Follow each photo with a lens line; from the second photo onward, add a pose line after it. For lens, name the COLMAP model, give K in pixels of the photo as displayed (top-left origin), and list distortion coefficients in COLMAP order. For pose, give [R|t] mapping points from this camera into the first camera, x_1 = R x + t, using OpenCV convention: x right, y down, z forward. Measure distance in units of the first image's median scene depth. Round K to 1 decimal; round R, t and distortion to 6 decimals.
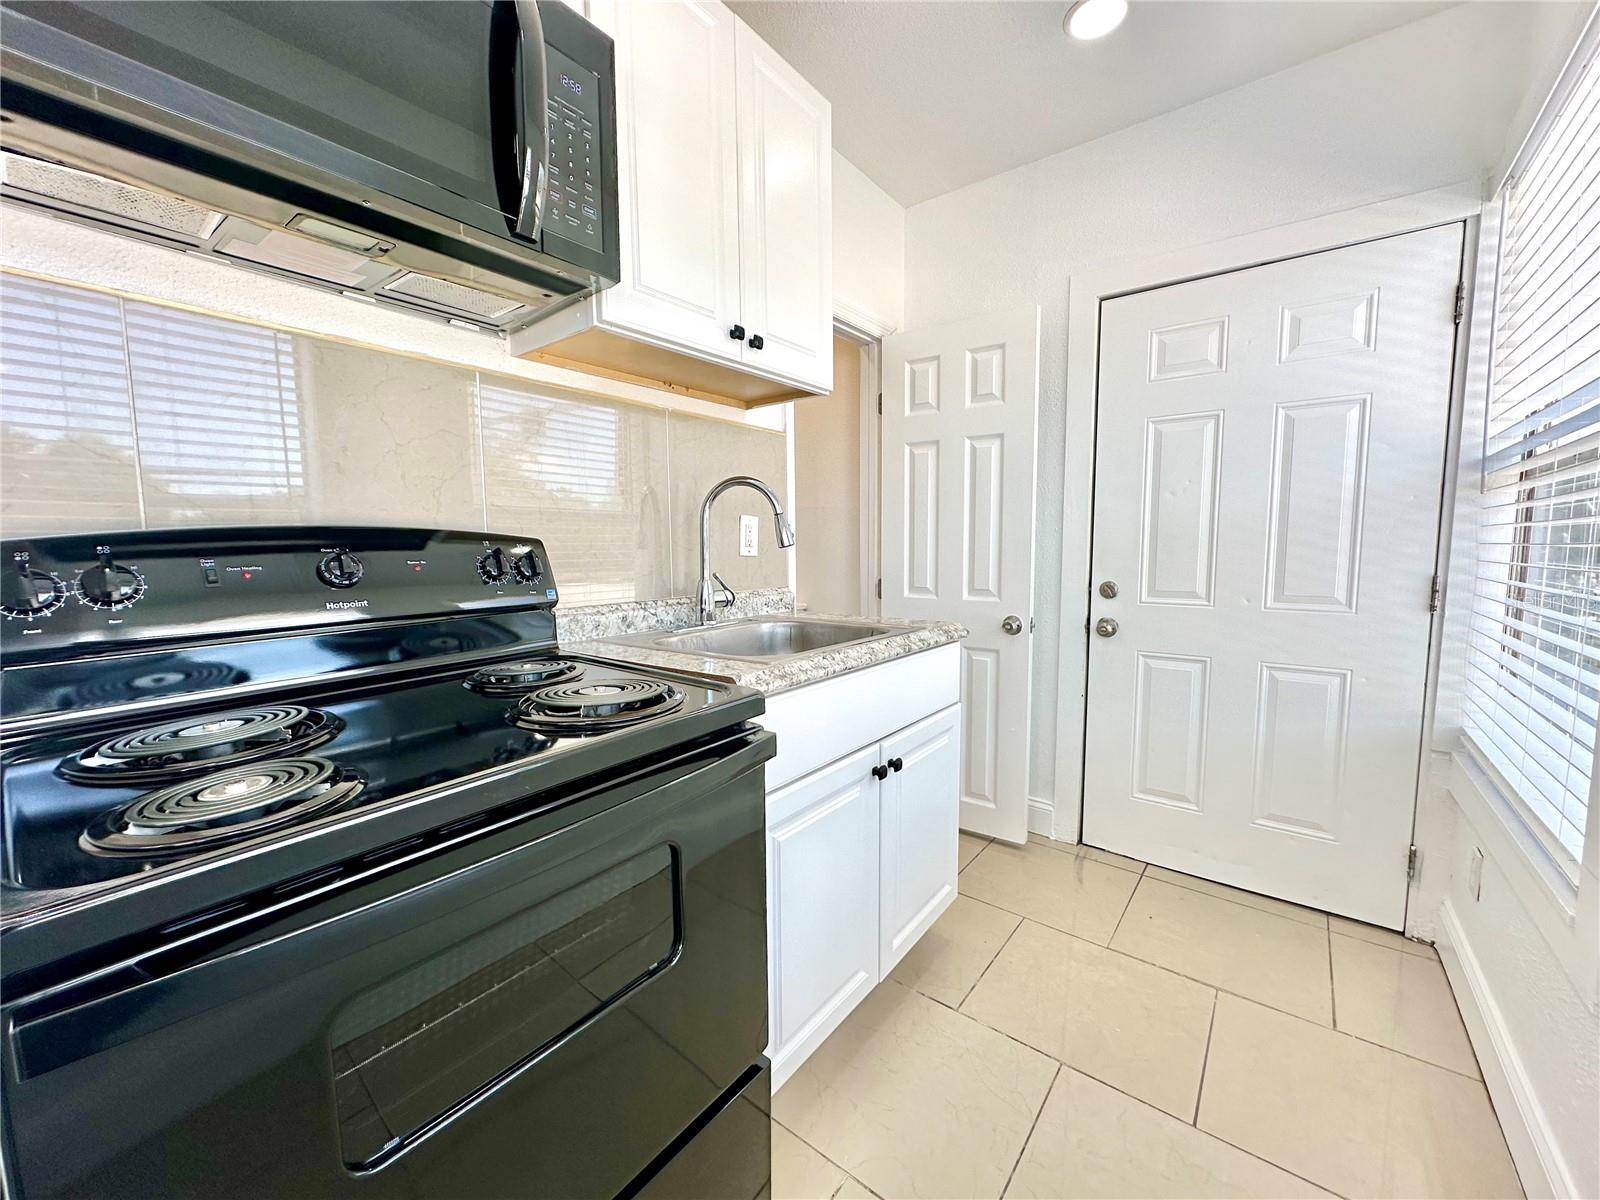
lens RADIAL K [[637.7, 0, 805.7], [0, 637.7, 602.4], [0, 0, 1]] dist [0.000746, 0.000156]
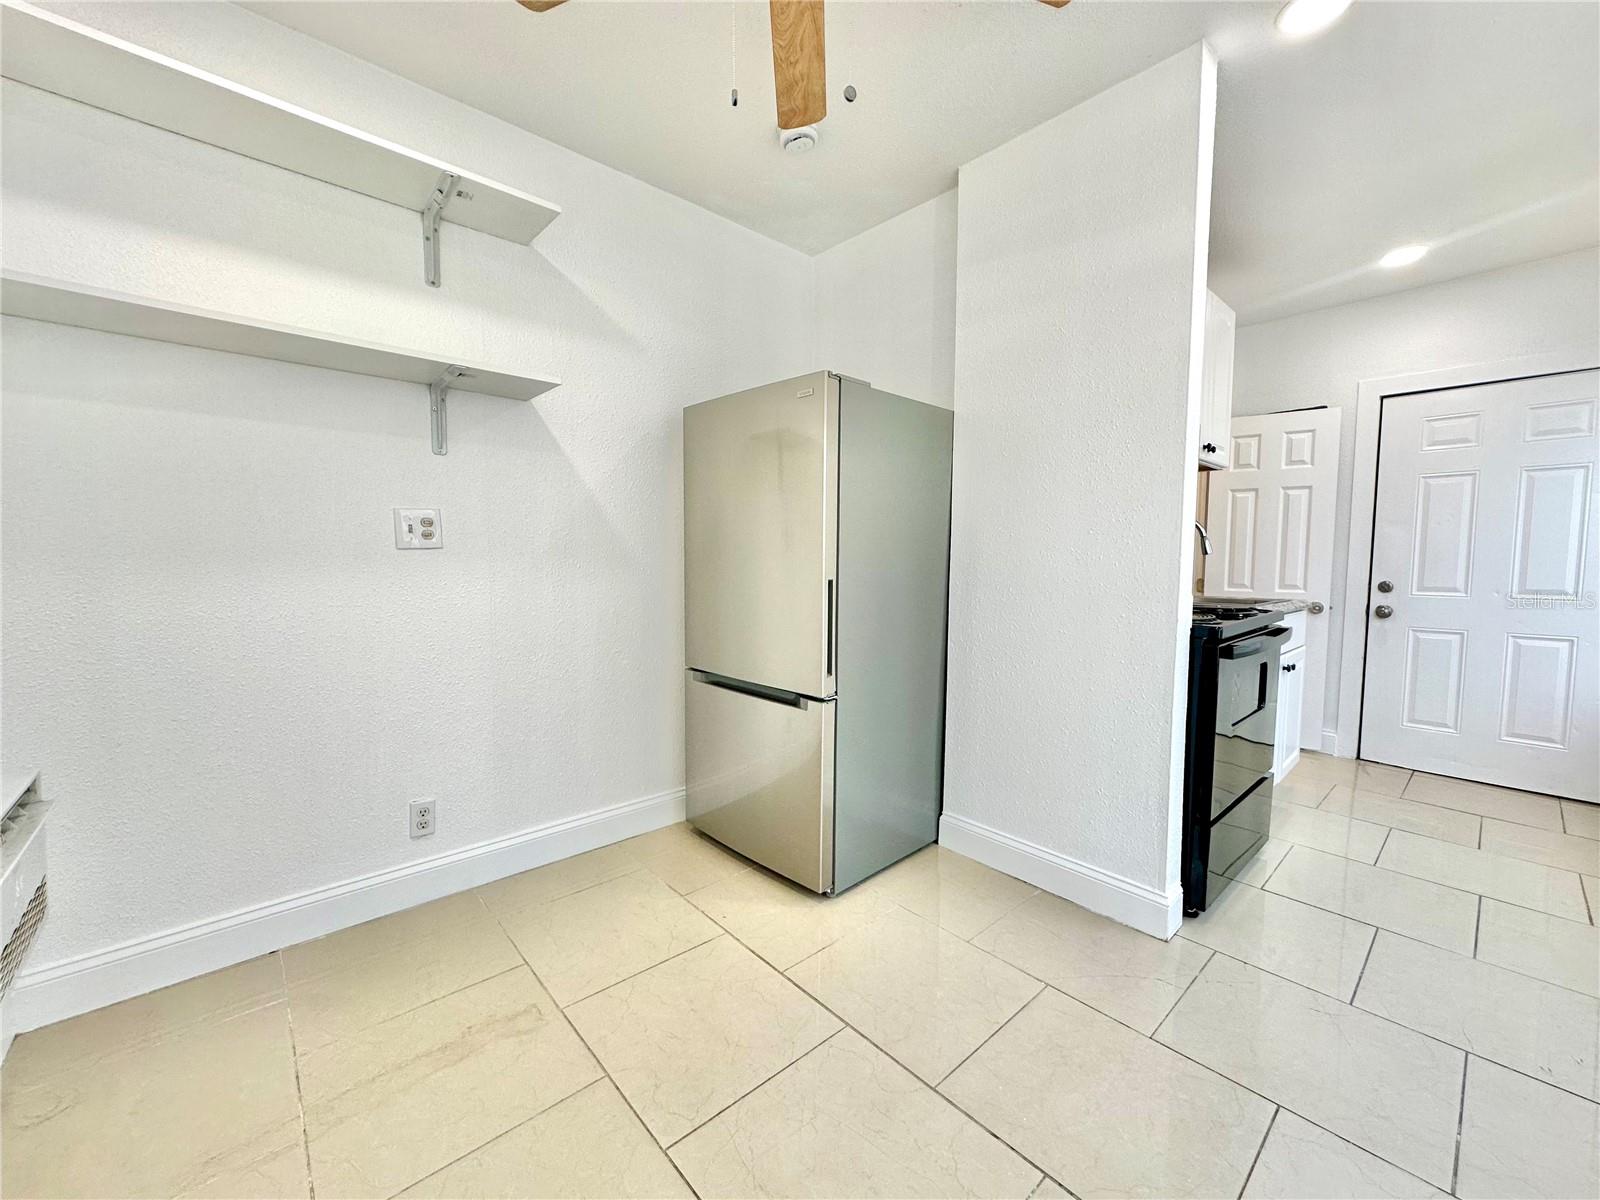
lens RADIAL K [[636.6, 0, 800.0], [0, 636.6, 600.0], [0, 0, 1]] dist [-0.000726, -0.000421]
pose [[0.983042, 0.024518, -0.181732, -0.709016], [-0.029825, 0.999203, -0.026525, 0.107534], [0.180937, 0.031496, 0.982990, -0.844380]]
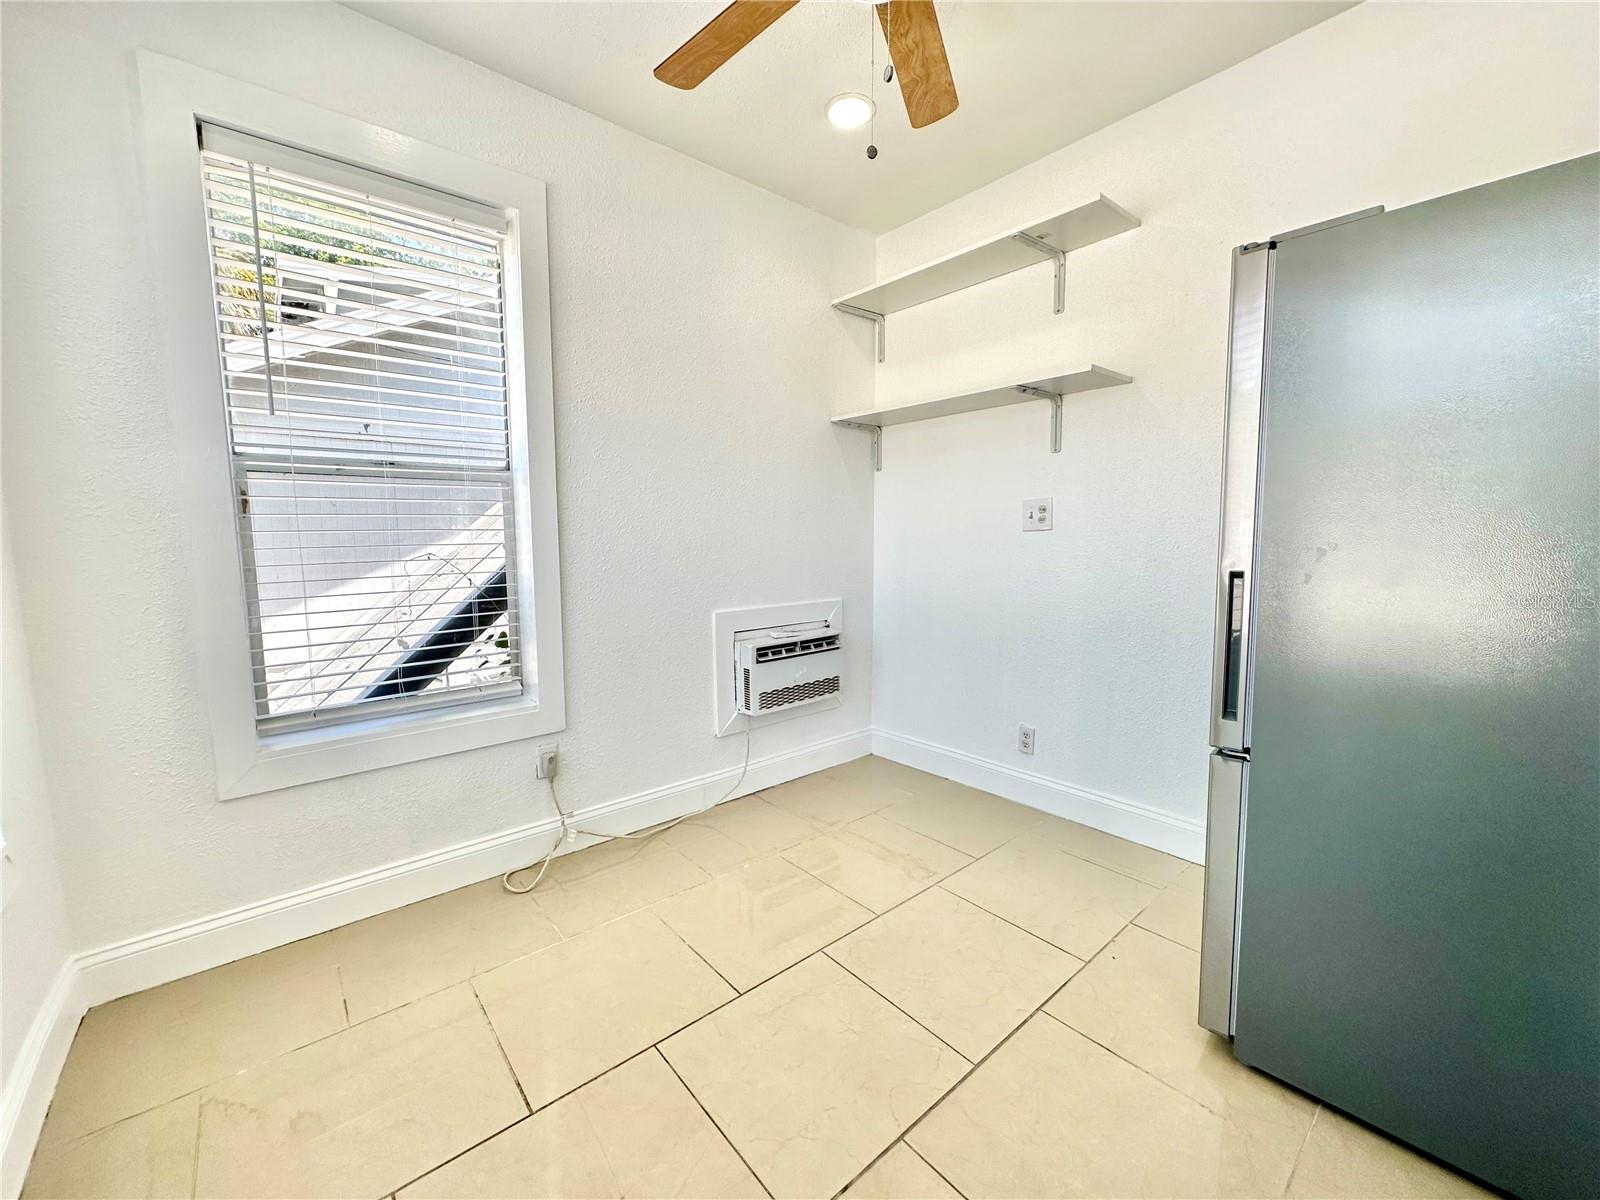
lens RADIAL K [[638.5, 0, 797.4], [0, 638.5, 596.4], [0, 0, 1]] dist [0.001911, 0.000372]
pose [[-0.218799, 0.104344, -0.970175, -0.185790], [-0.077332, 0.989284, 0.123840, 0.036086], [0.972701, 0.102121, -0.208385, -0.232494]]
